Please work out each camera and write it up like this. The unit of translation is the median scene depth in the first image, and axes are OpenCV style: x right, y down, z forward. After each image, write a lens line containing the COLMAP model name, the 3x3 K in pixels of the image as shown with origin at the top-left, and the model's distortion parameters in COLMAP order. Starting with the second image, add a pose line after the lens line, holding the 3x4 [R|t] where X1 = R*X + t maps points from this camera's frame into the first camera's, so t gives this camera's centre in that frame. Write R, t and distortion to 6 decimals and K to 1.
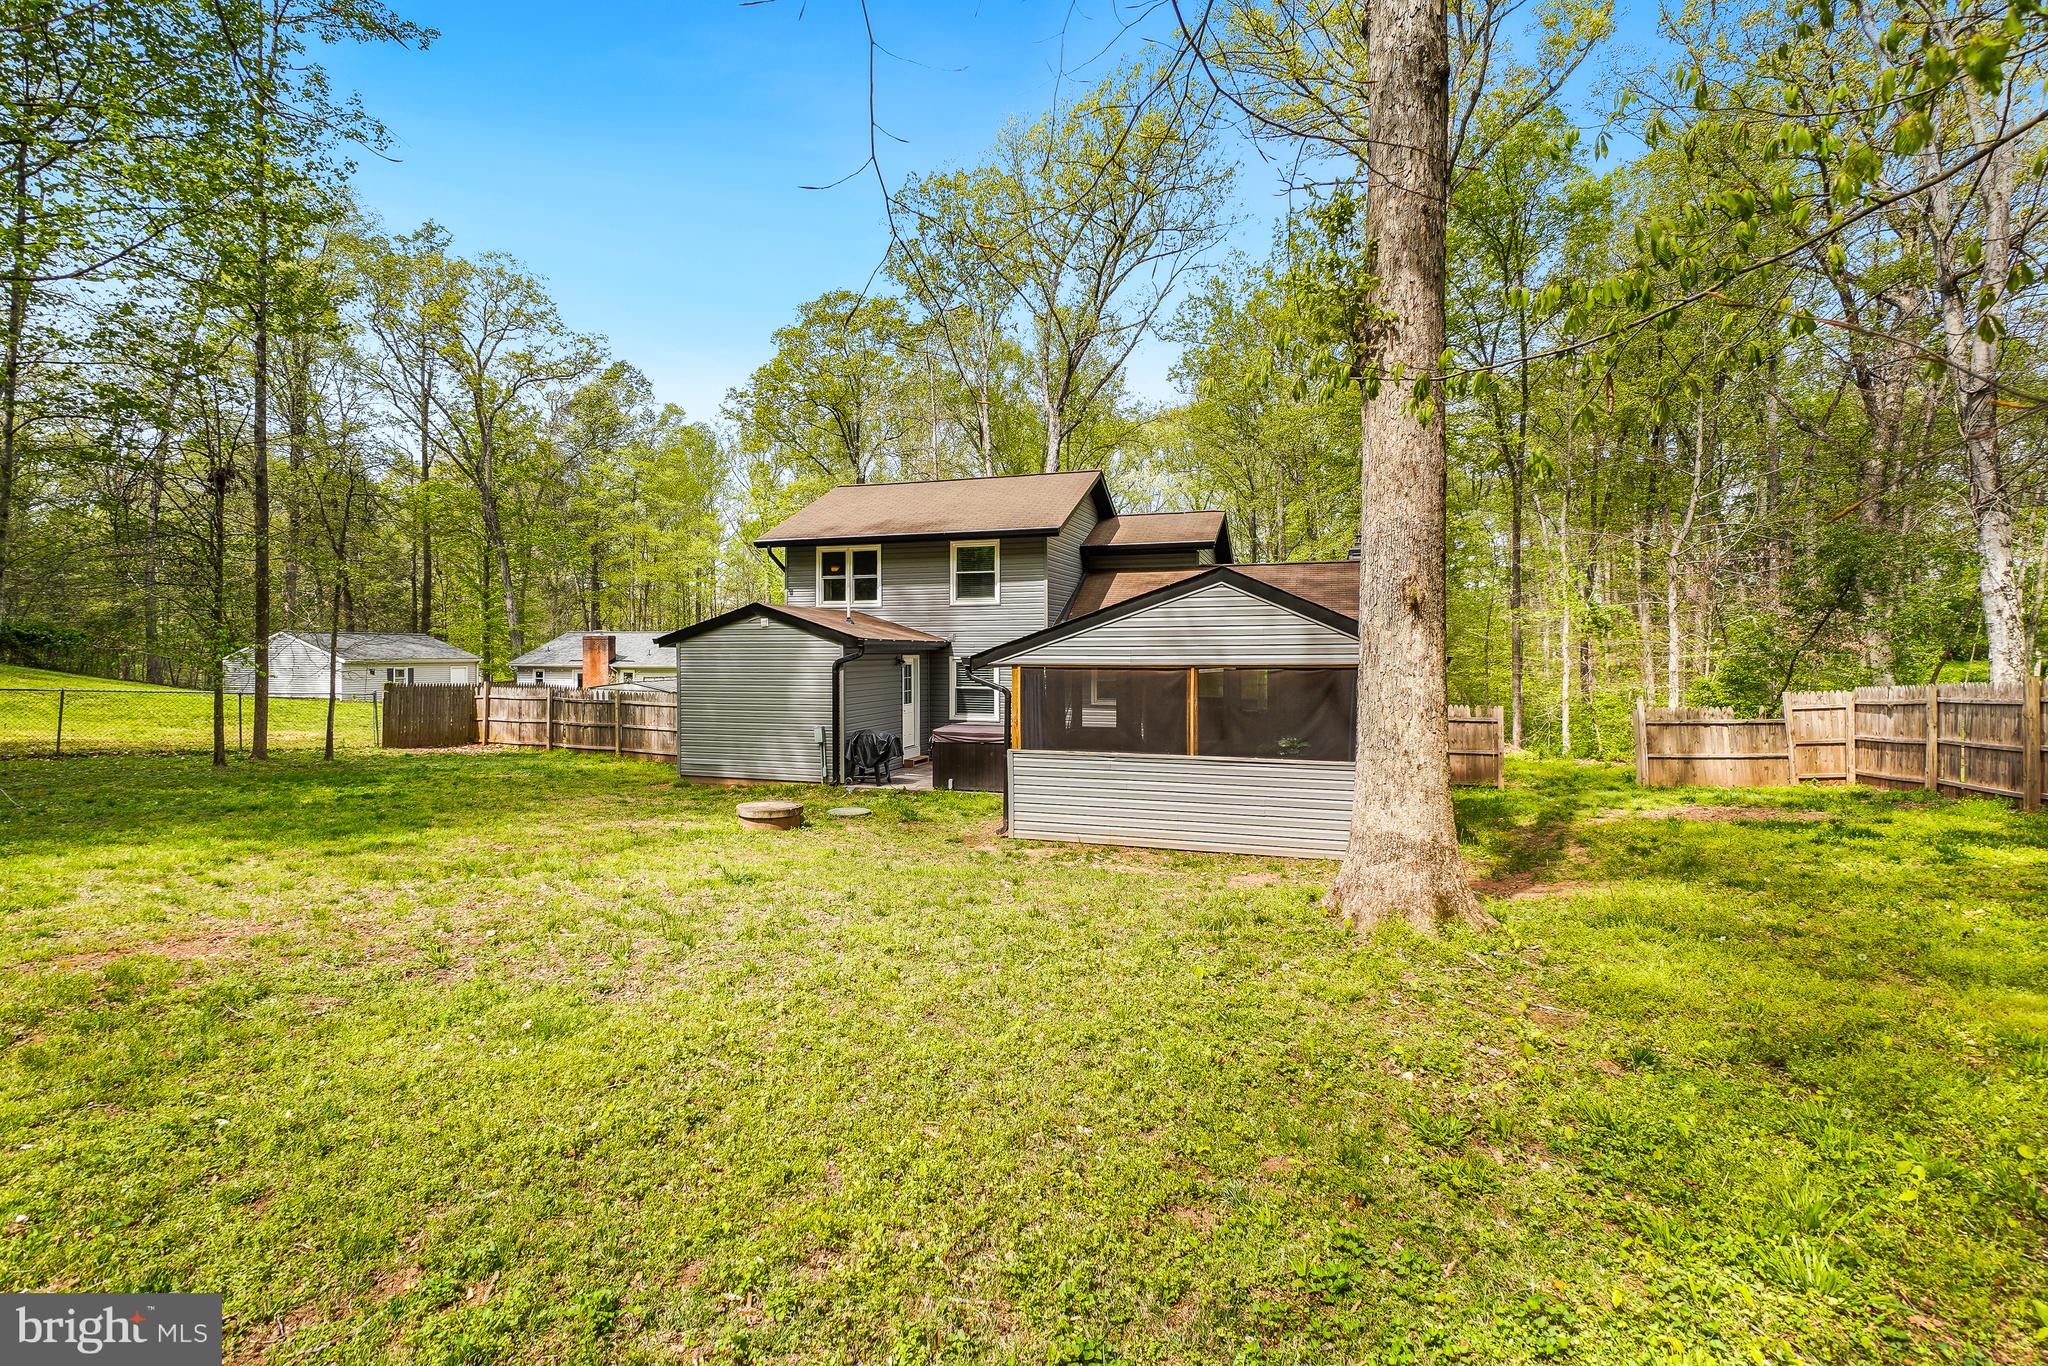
lens RADIAL K [[917.3, 0, 1024.0], [0, 917.3, 636.2], [0, 0, 1]] dist [-0.001495, -0.000181]
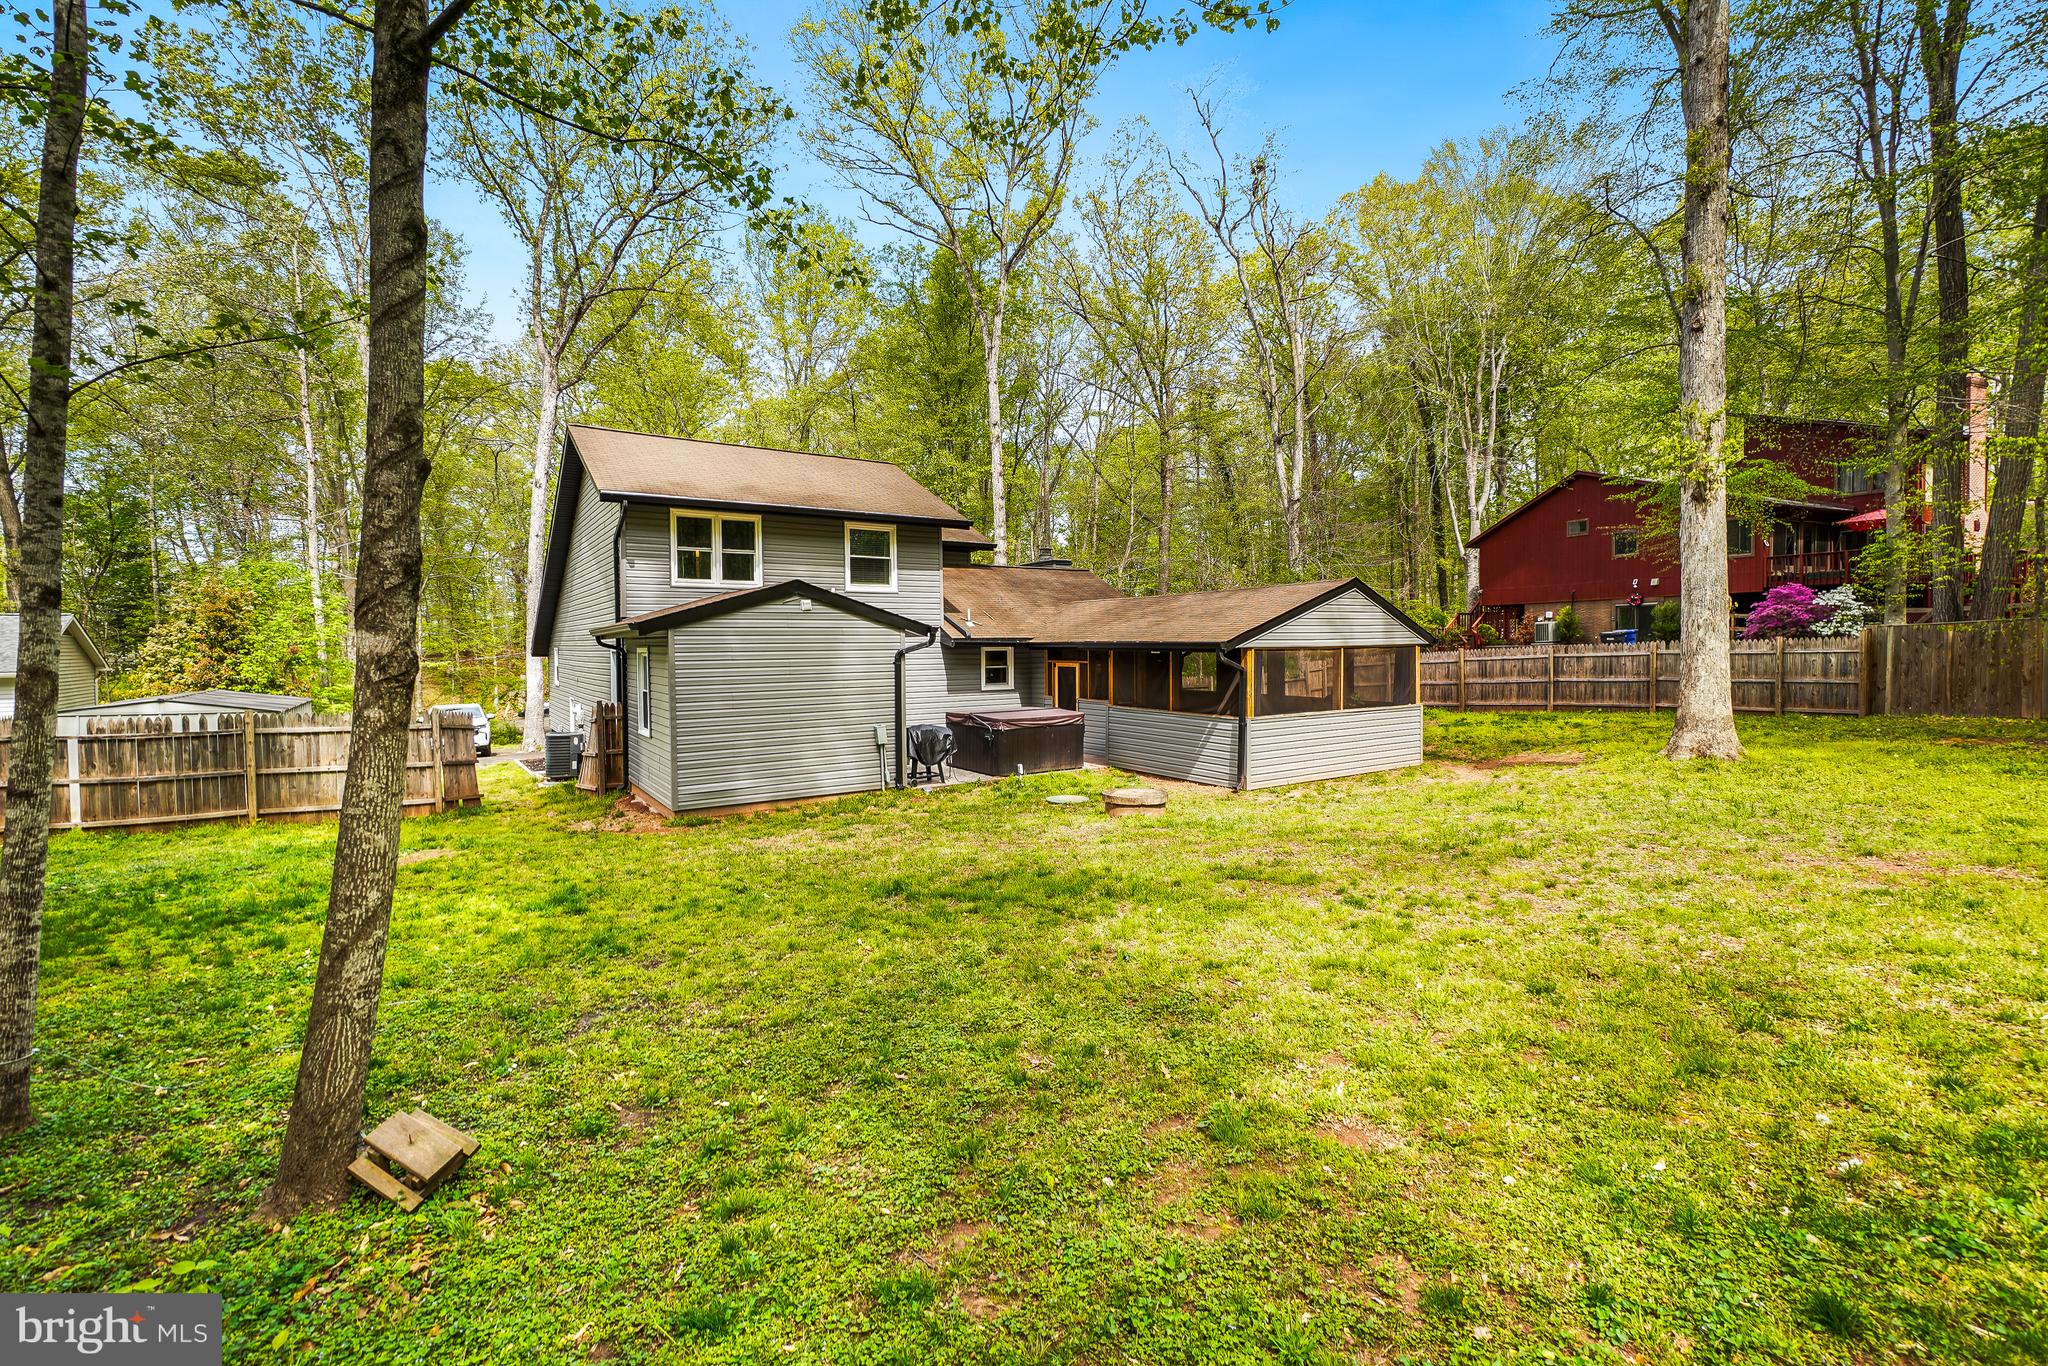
lens RADIAL K [[917.3, 0, 1024.0], [0, 917.3, 636.2], [0, 0, 1]] dist [-0.001495, -0.000181]
pose [[0.593242, 0.001628, 0.805022, -0.715608], [-0.005119, 0.999985, 0.001751, 0.009121], [-0.805008, -0.005159, 0.593242, 0.310362]]
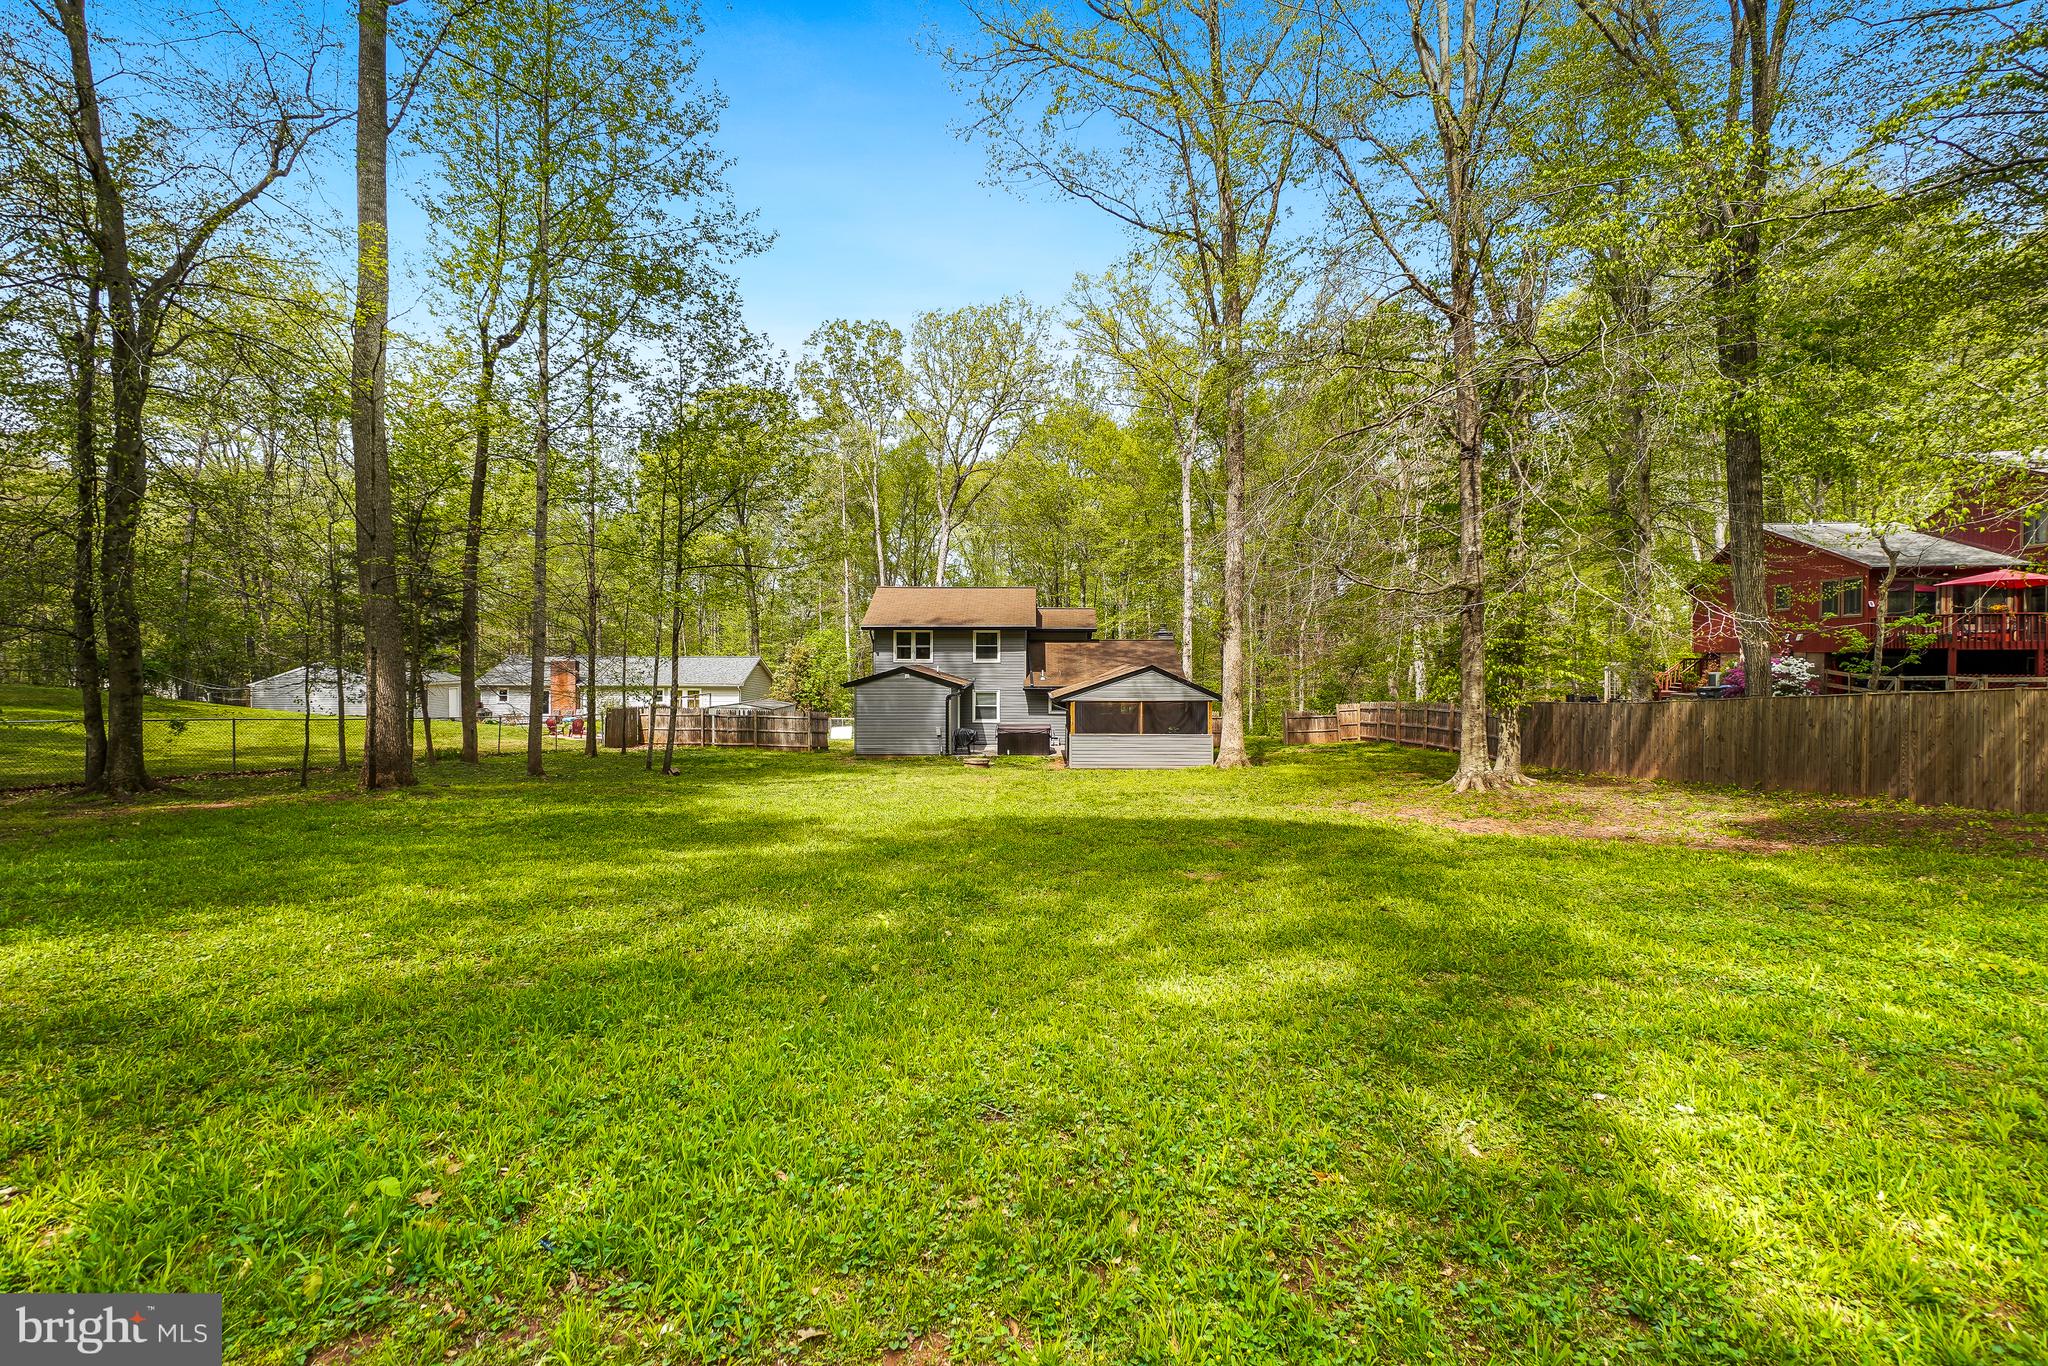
lens RADIAL K [[917.3, 0, 1024.0], [0, 917.3, 636.2], [0, 0, 1]] dist [-0.001495, -0.000181]
pose [[0.953736, 0.006776, 0.300570, -0.555006], [-0.006830, 0.999976, -0.000872, -0.088580], [-0.300569, -0.001221, 0.953759, -0.852347]]
